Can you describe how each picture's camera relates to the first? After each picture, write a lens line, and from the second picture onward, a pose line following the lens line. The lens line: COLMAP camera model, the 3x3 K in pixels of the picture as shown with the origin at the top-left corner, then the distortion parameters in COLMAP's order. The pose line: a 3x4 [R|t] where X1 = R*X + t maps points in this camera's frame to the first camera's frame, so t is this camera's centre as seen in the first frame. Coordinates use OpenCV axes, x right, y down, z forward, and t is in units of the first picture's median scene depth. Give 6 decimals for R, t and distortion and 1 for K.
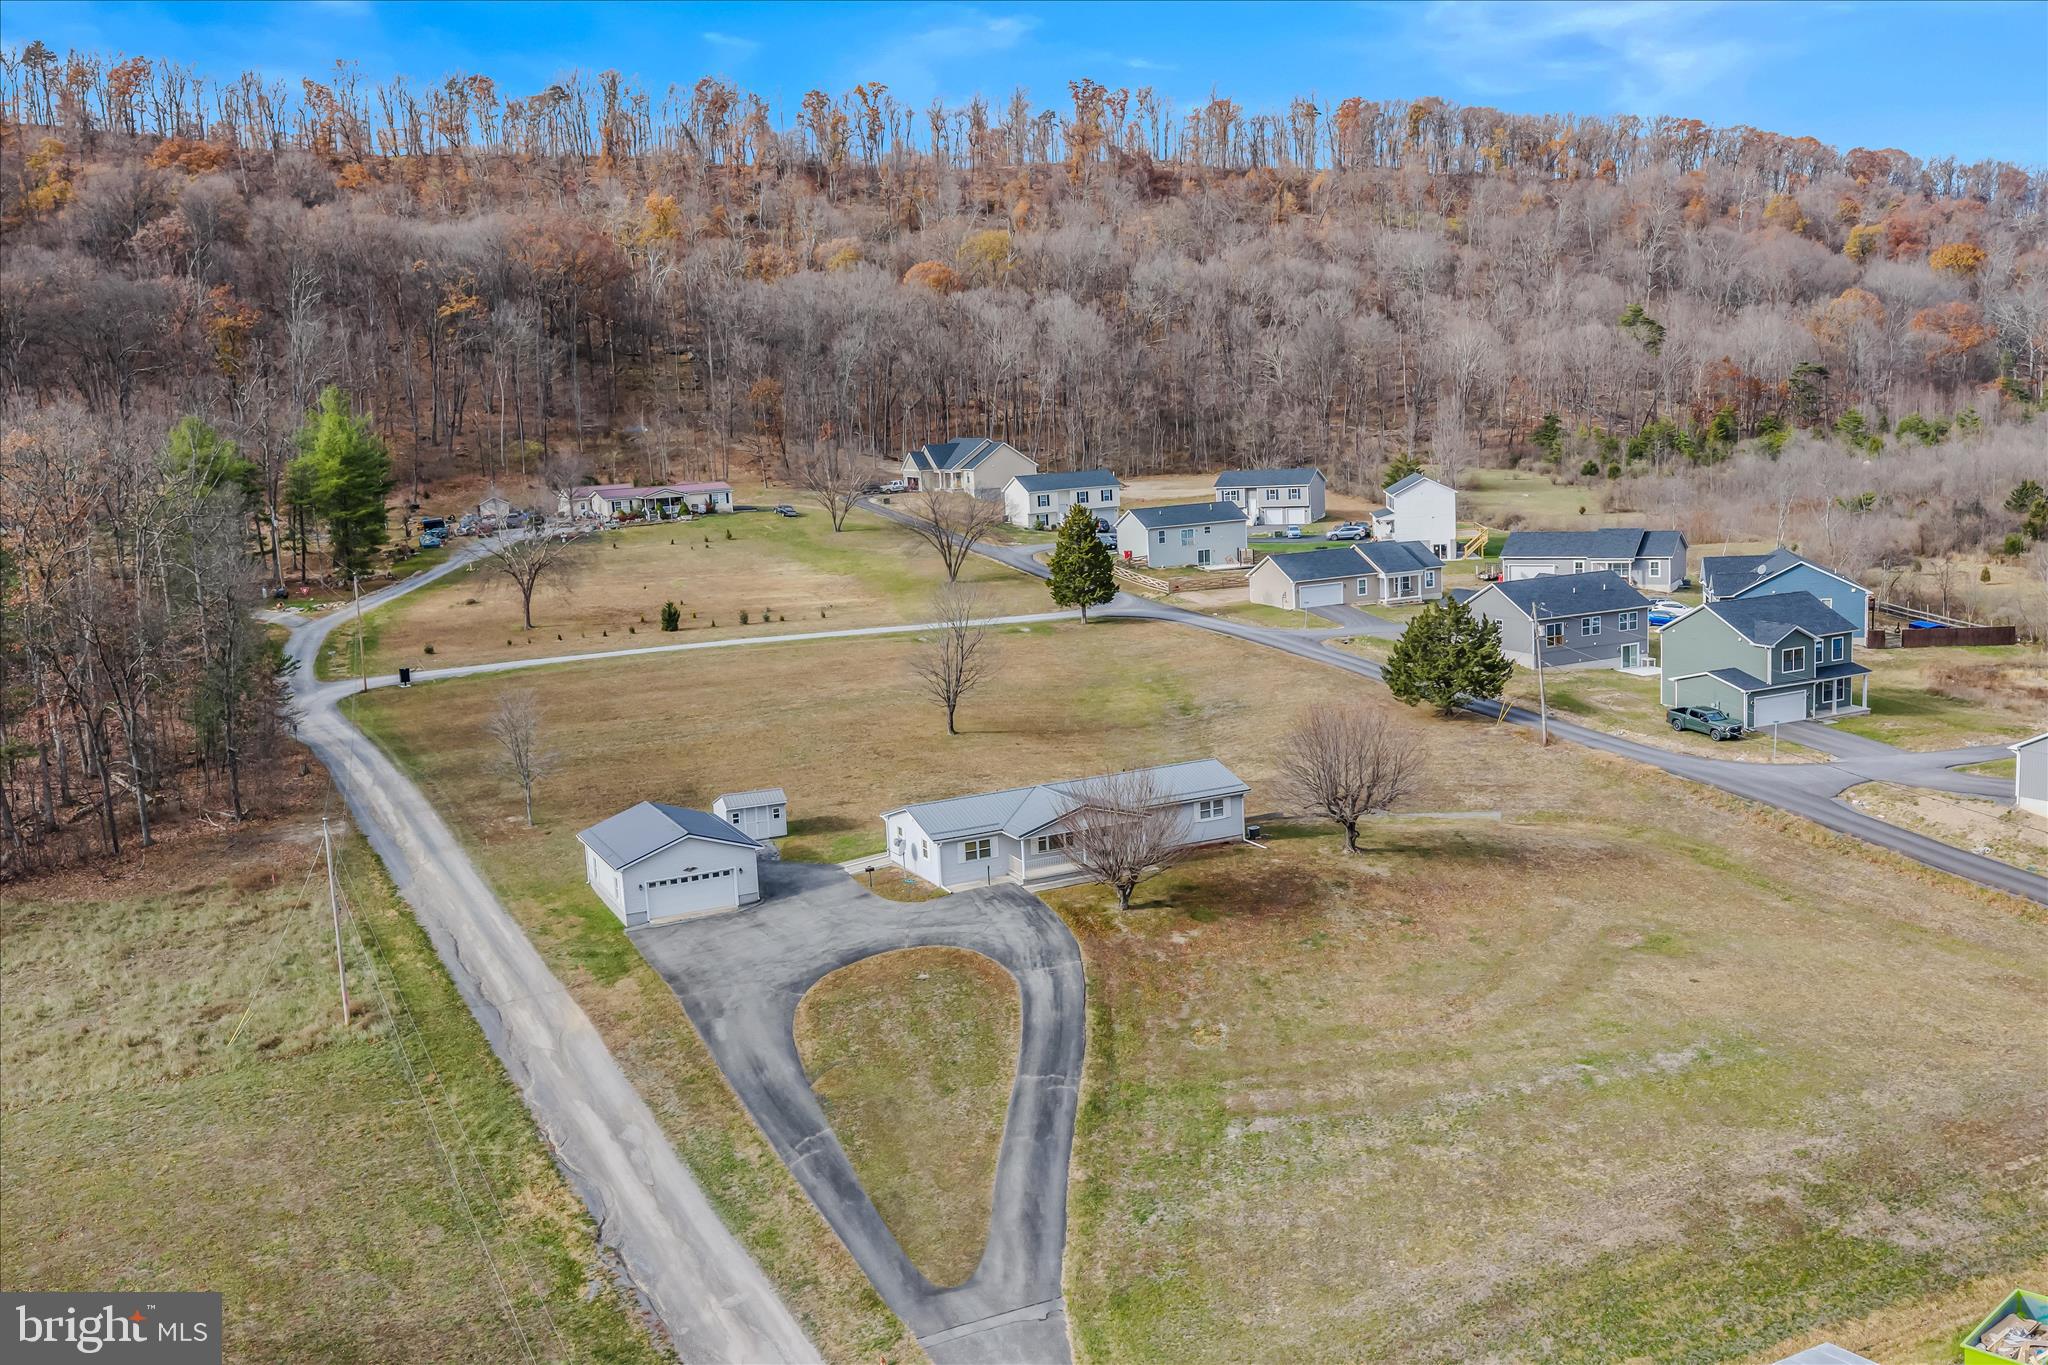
lens RADIAL K [[1837.4, 0, 1027.4], [0, 1837.4, 723.4], [0, 0, 1]] dist [0.040800, -0.098746]
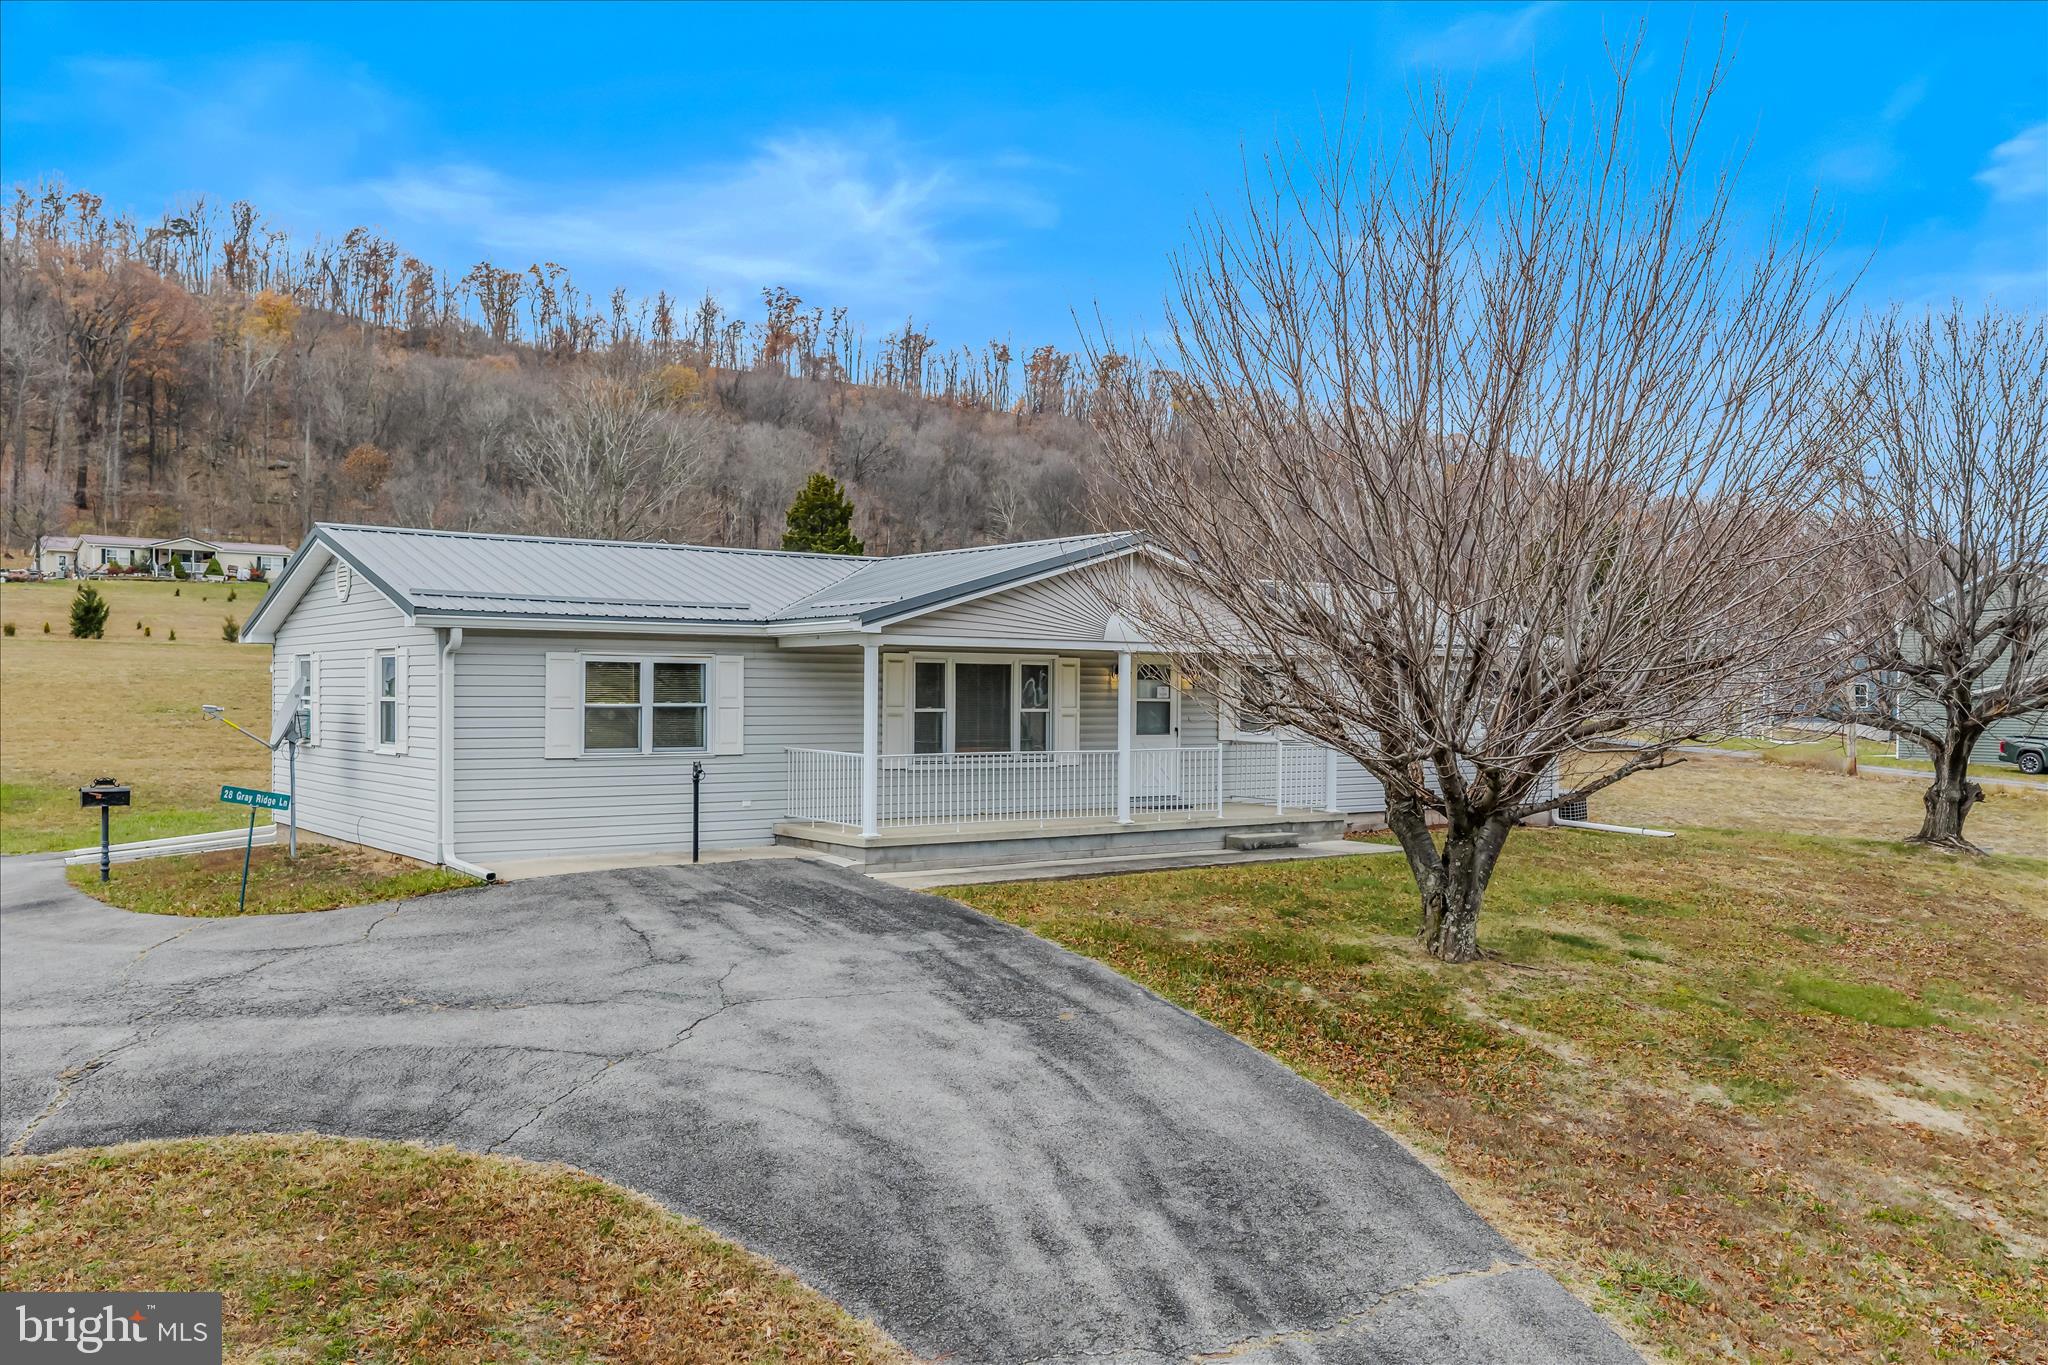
lens RADIAL K [[1713.0, 0, 1025.9], [0, 1713.0, 713.8], [0, 0, 1]] dist [0.027000, -0.054769]
pose [[0.979164, 0.059195, 0.194254, -0.024094], [-0.025607, 0.984927, -0.171062, 0.109418], [-0.201452, 0.162523, 0.965921, 0.857278]]
